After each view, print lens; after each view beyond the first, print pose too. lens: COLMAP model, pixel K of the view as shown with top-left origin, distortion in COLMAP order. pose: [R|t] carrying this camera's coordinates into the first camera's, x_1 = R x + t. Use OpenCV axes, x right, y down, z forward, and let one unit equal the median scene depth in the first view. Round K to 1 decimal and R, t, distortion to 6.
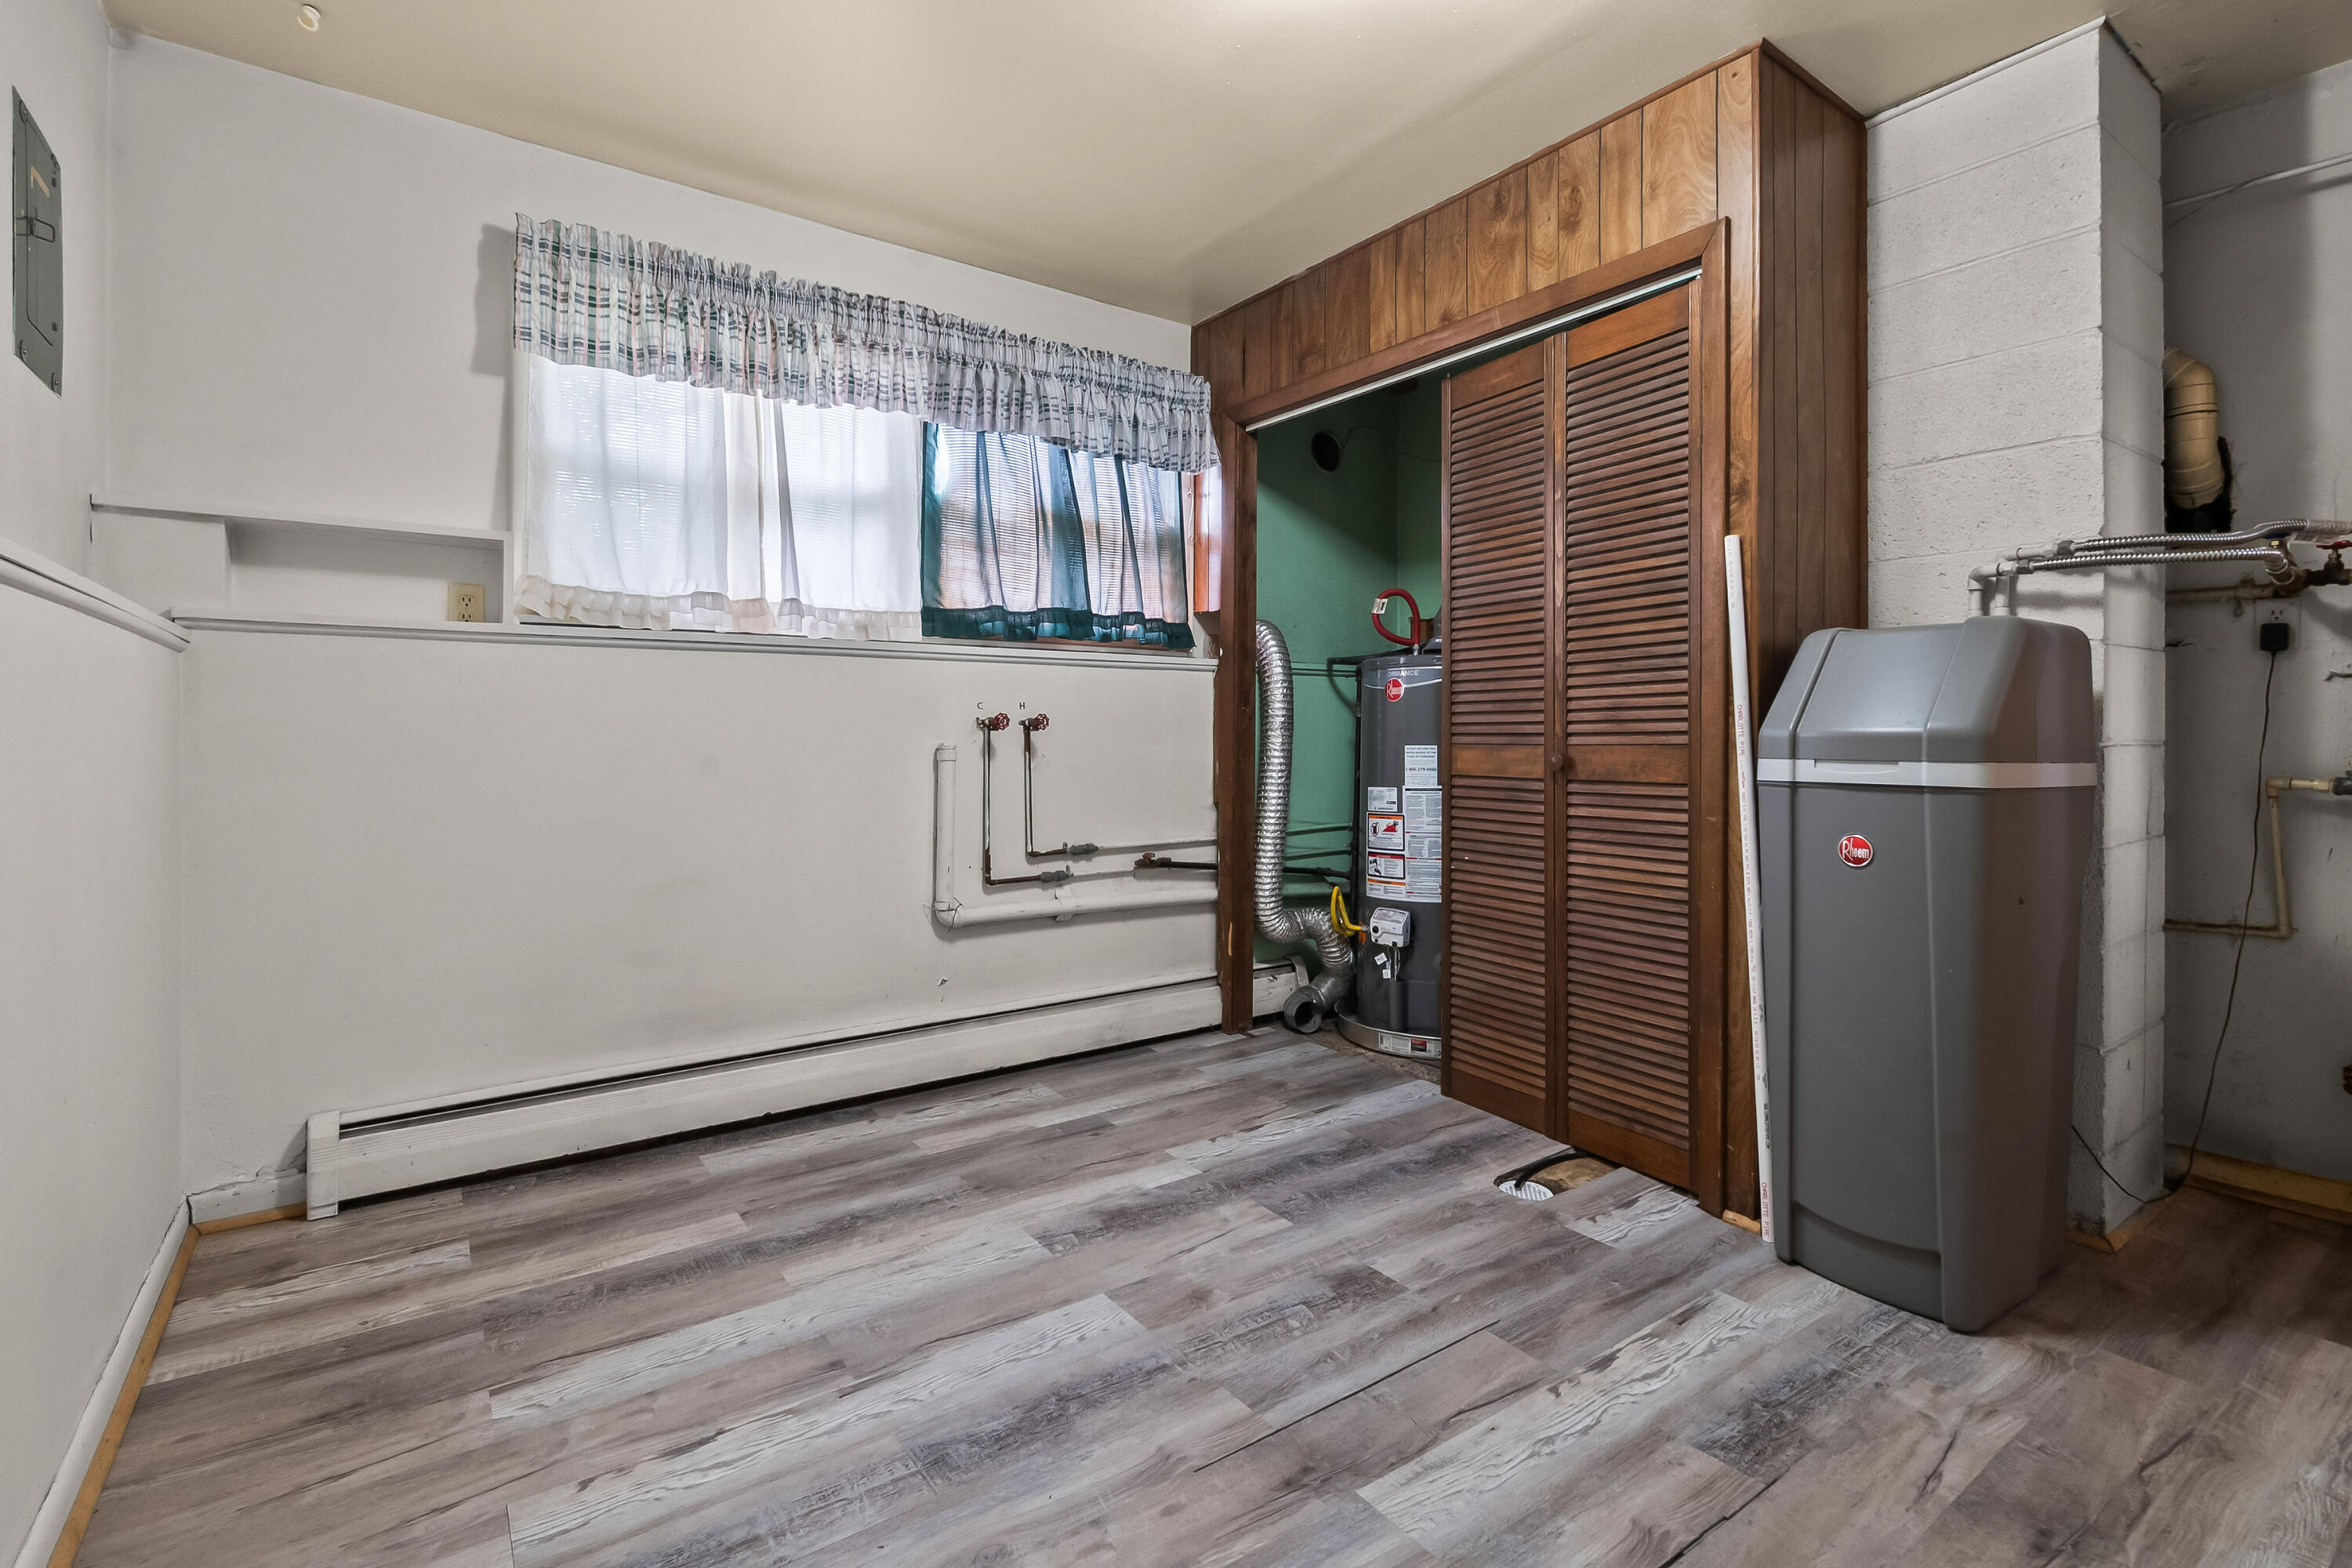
lens RADIAL K [[1043.8, 0, 1143.0], [0, 1043.8, 728.6], [0, 0, 1]] dist [0.007535, -0.005996]
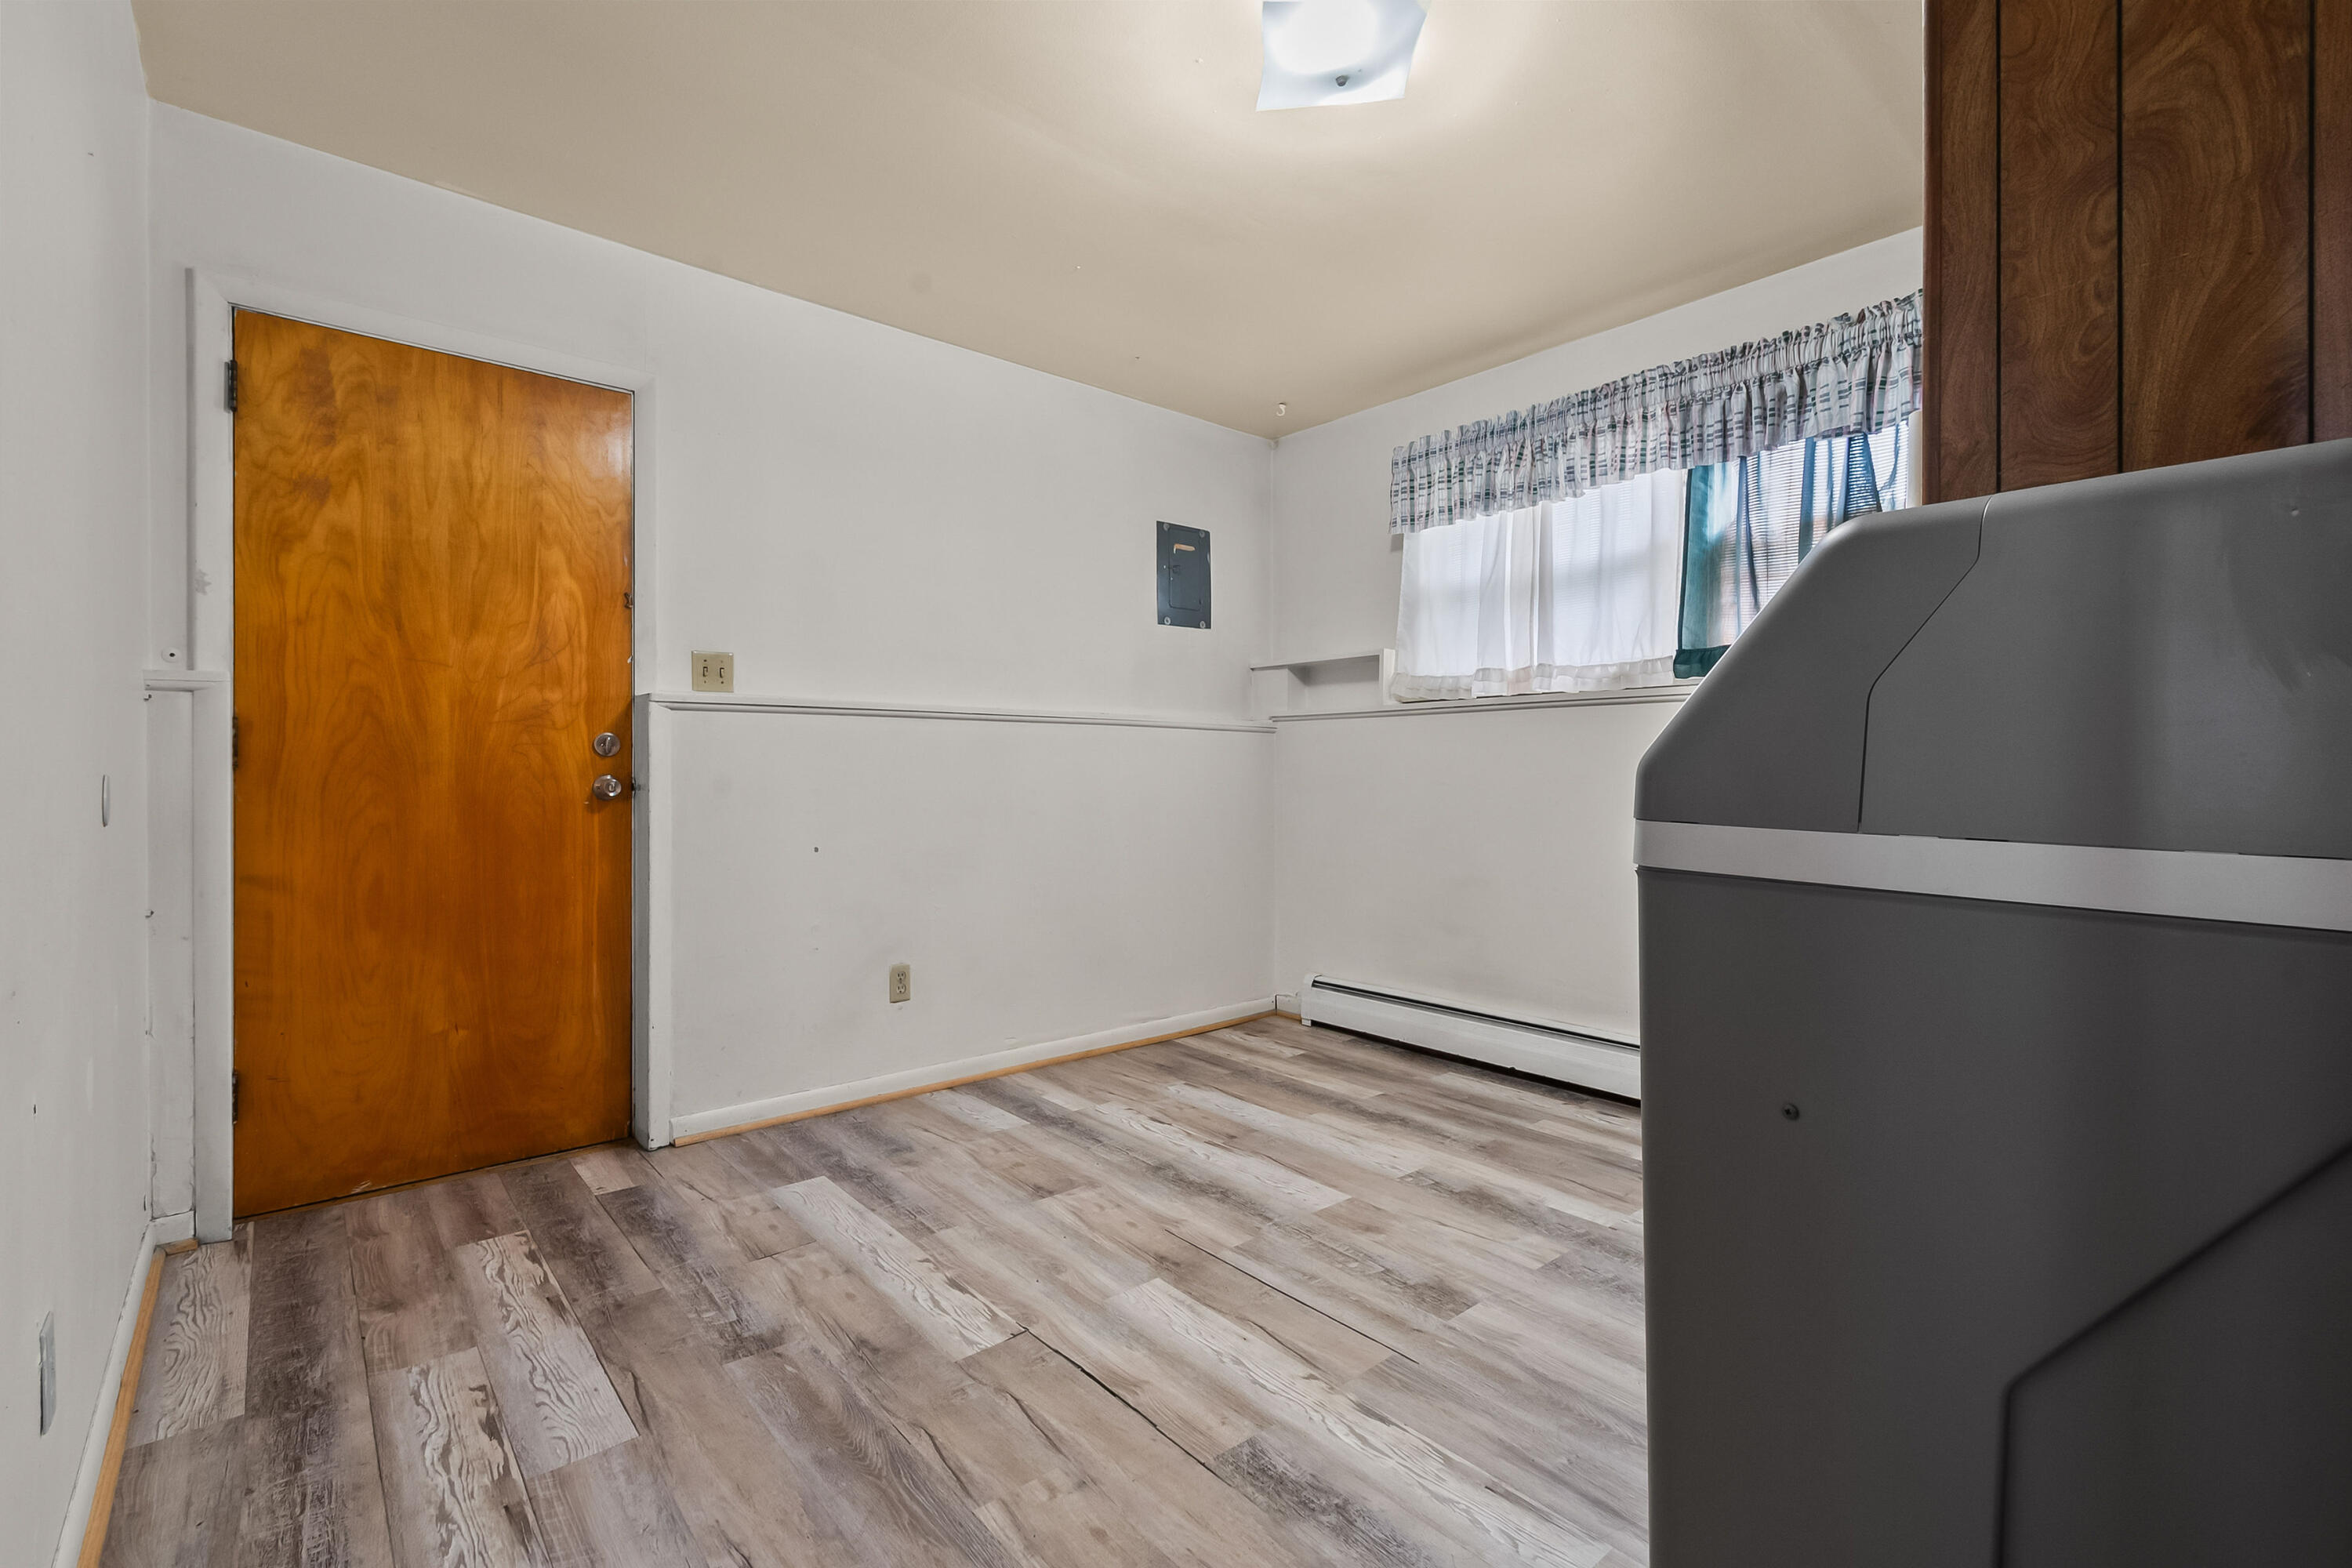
lens RADIAL K [[1043.8, 0, 1175.6], [0, 1043.8, 779.4], [0, 0, 1]] dist [0.007535, -0.005996]
pose [[0.108955, 0.006814, -0.994023, 1.142219], [0.000314, 0.999976, 0.006889, 0.005217], [0.994047, -0.001063, 0.108950, 0.585387]]
